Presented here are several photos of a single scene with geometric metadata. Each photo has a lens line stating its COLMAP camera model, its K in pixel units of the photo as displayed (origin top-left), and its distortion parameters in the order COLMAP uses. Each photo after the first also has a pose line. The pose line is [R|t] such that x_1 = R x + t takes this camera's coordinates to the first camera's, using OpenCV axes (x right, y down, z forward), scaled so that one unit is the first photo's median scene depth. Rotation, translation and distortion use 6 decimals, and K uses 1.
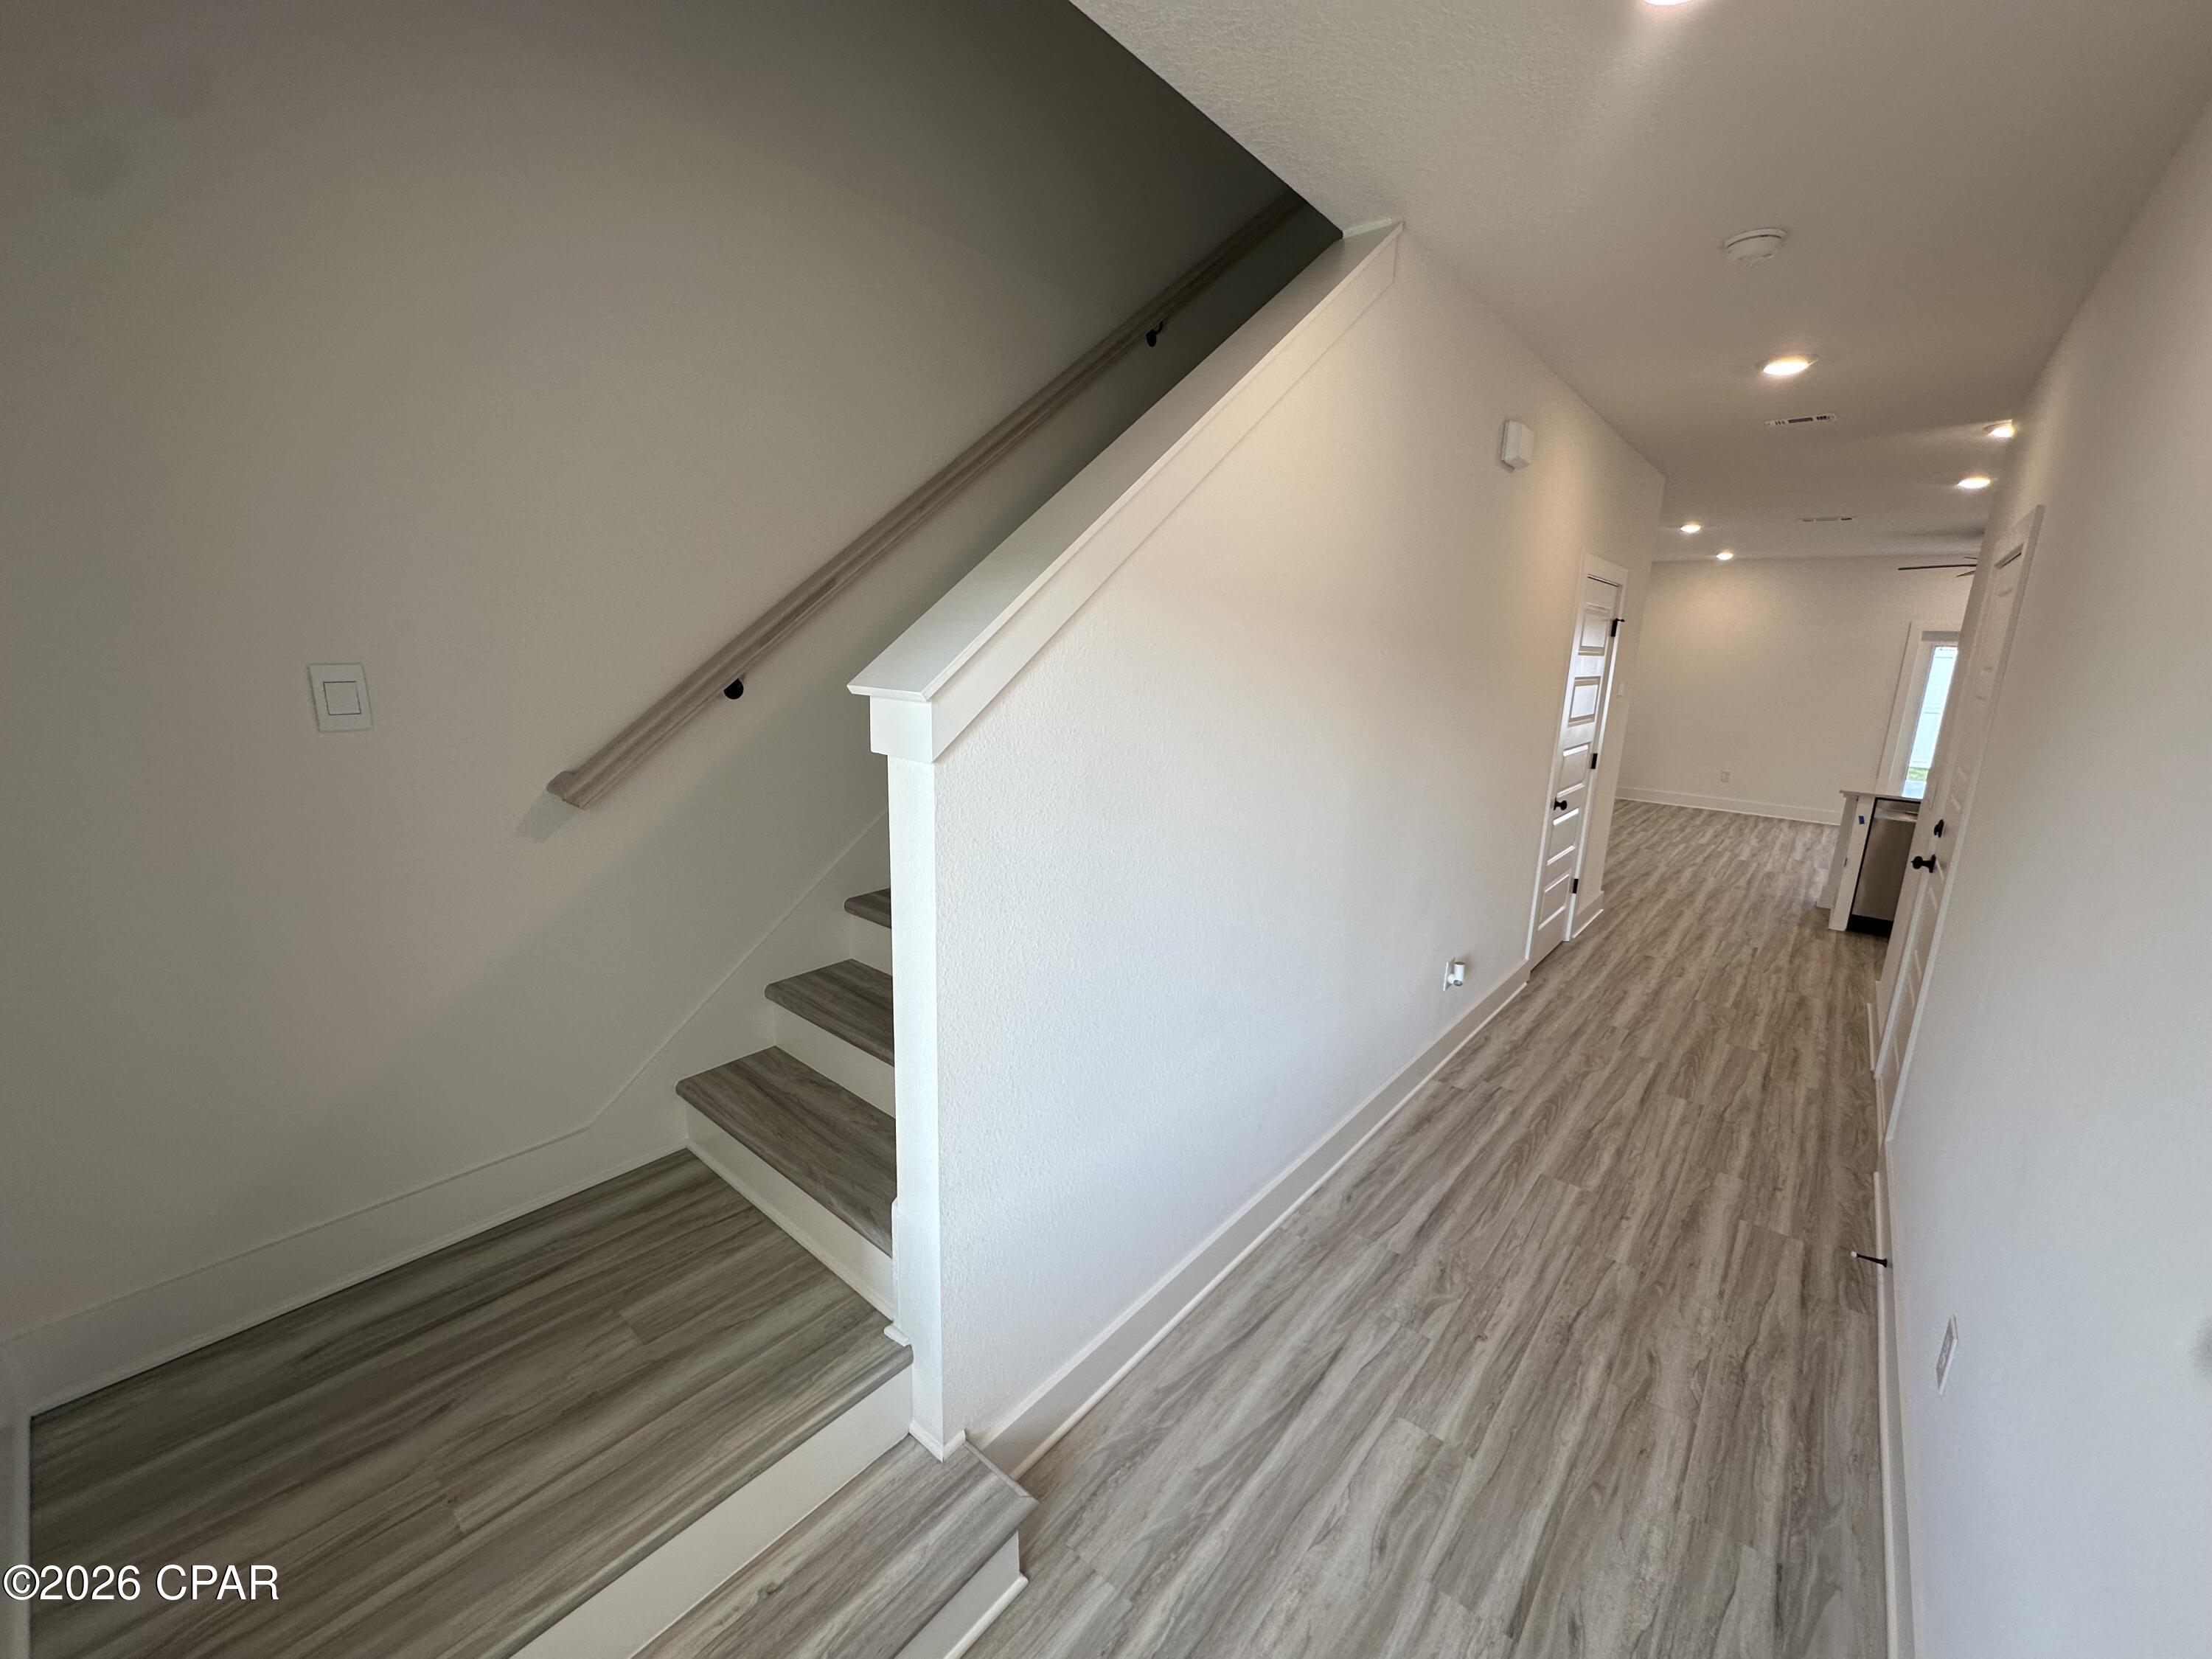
lens RADIAL K [[883.0, 0, 1106.0], [0, 883.0, 829.5], [0, 0, 1]] dist [-0.005585, 0.000609]
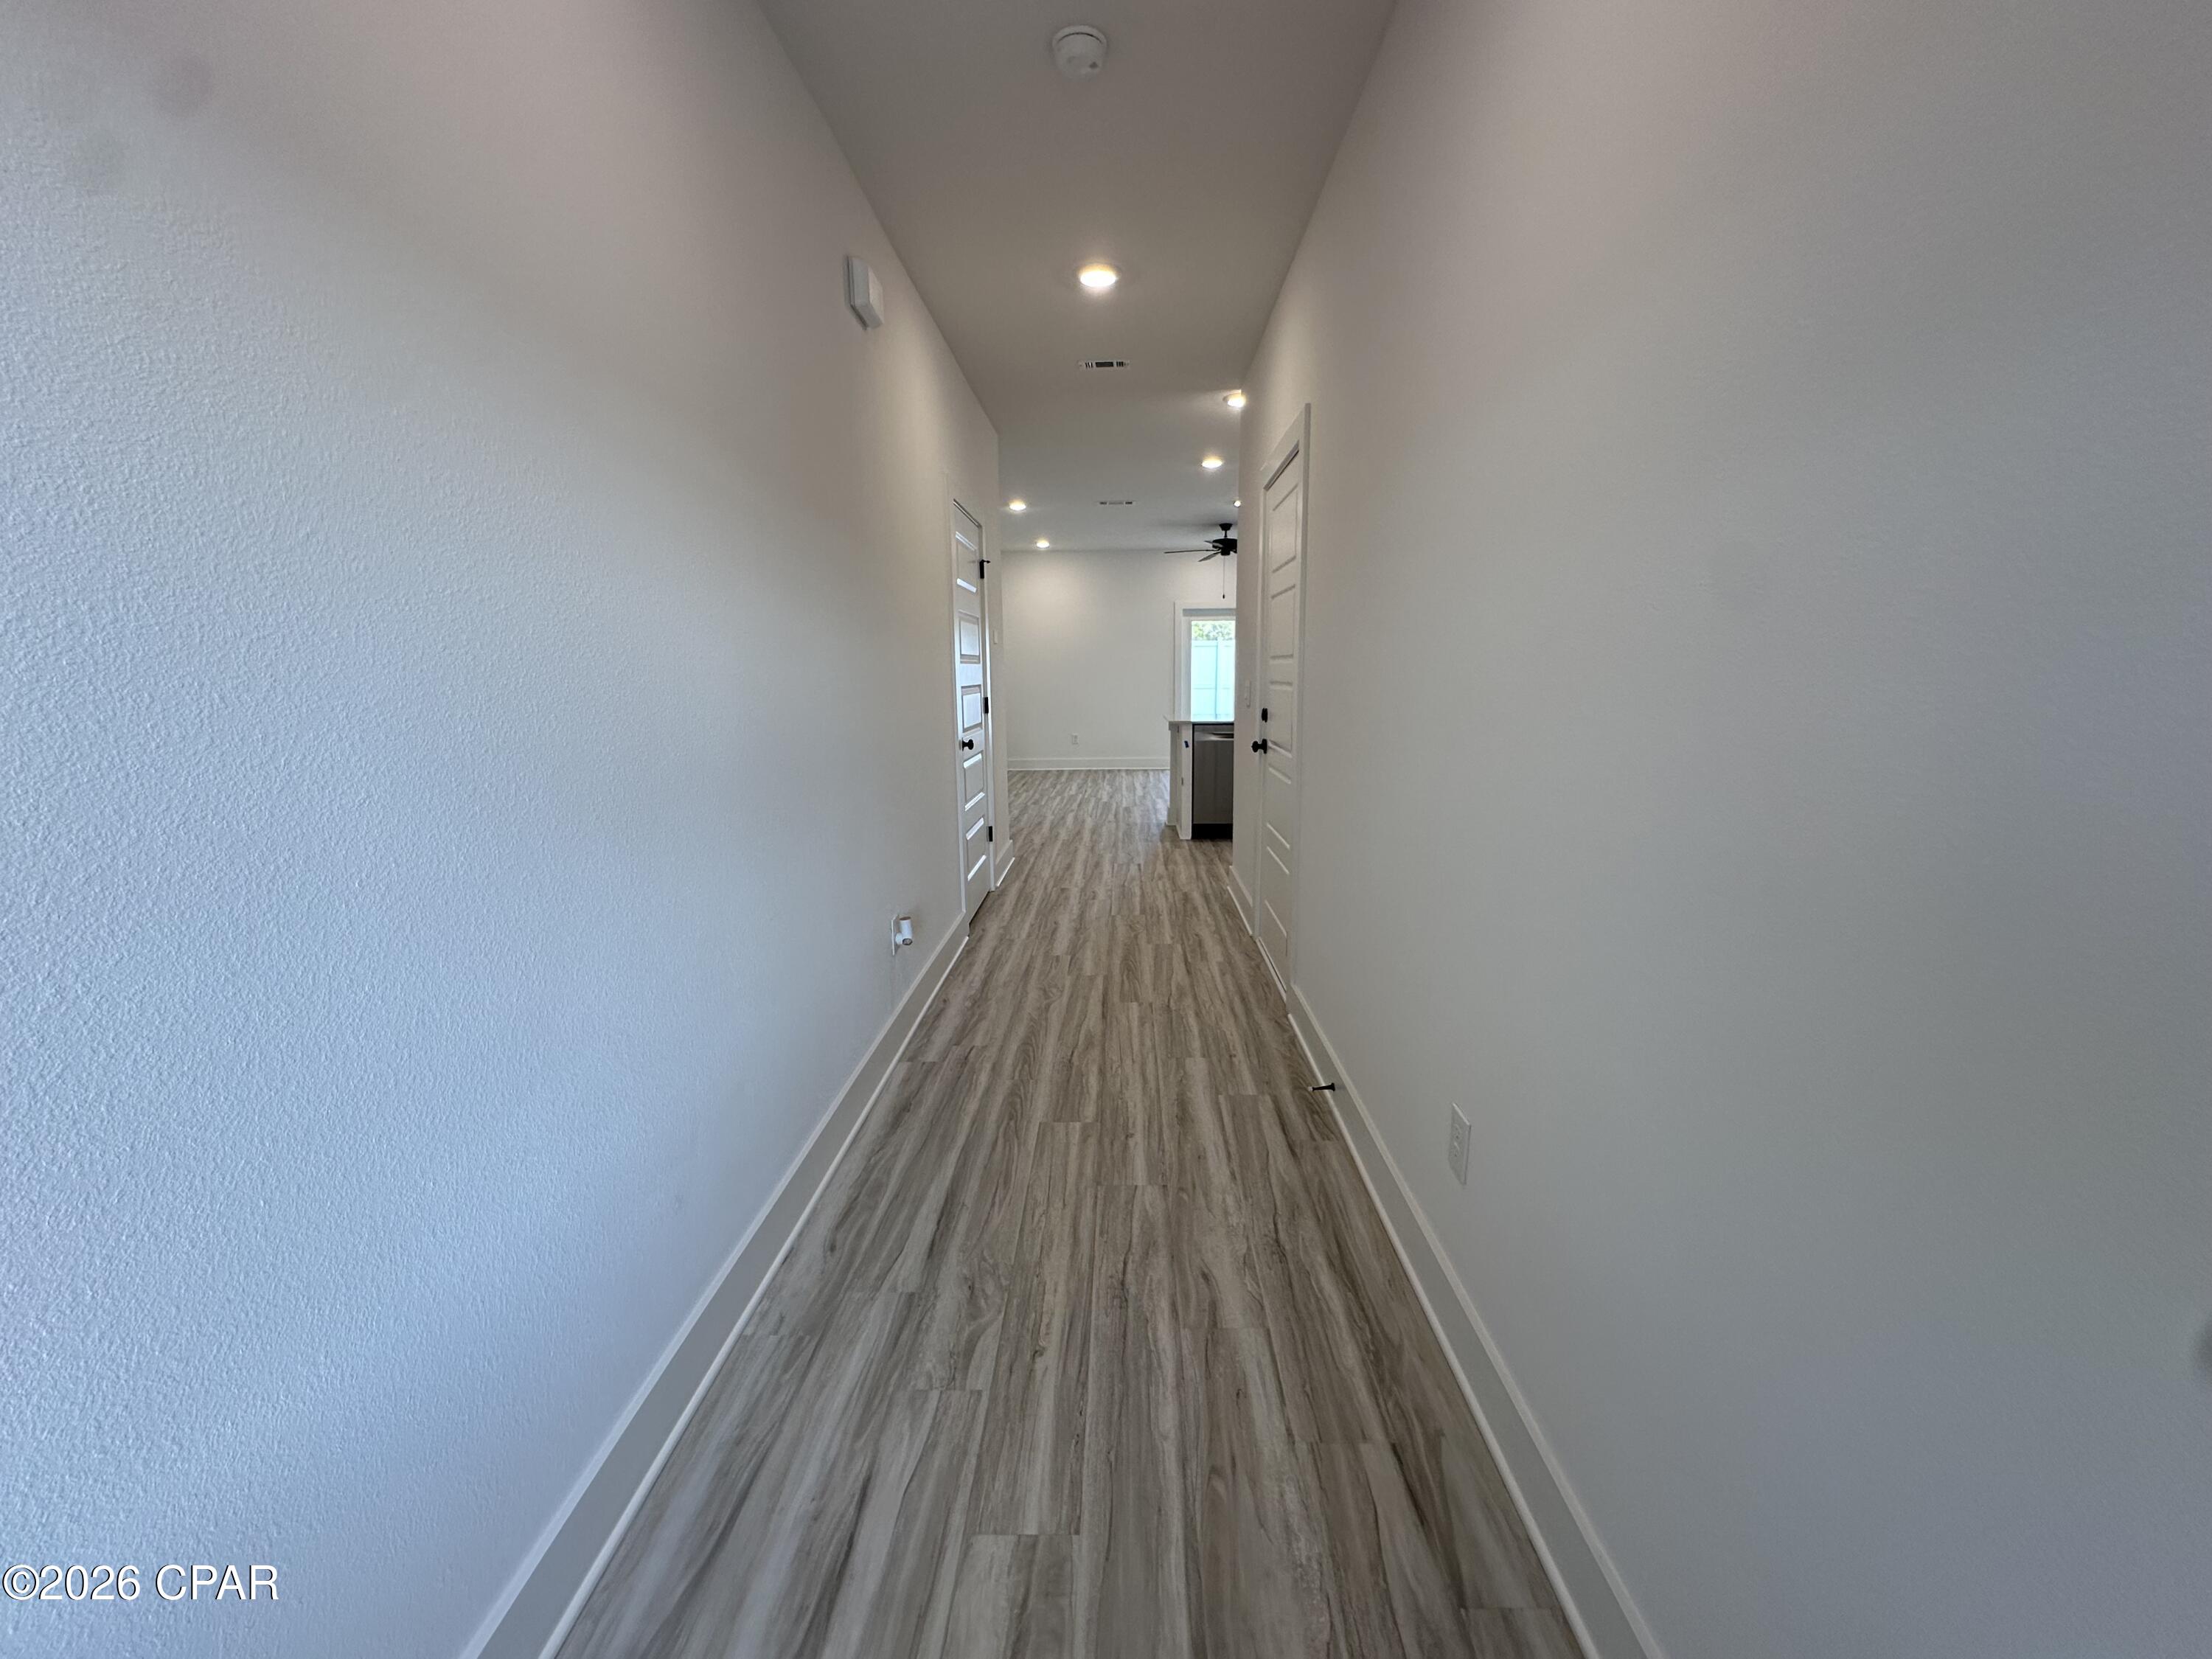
lens RADIAL K [[883.0, 0, 1106.0], [0, 883.0, 829.5], [0, 0, 1]] dist [-0.005585, 0.000609]
pose [[0.778644, -0.154212, 0.608221, 0.056246], [0.170224, 0.984892, 0.031796, 0.085293], [-0.603935, 0.078776, 0.793131, 0.236281]]
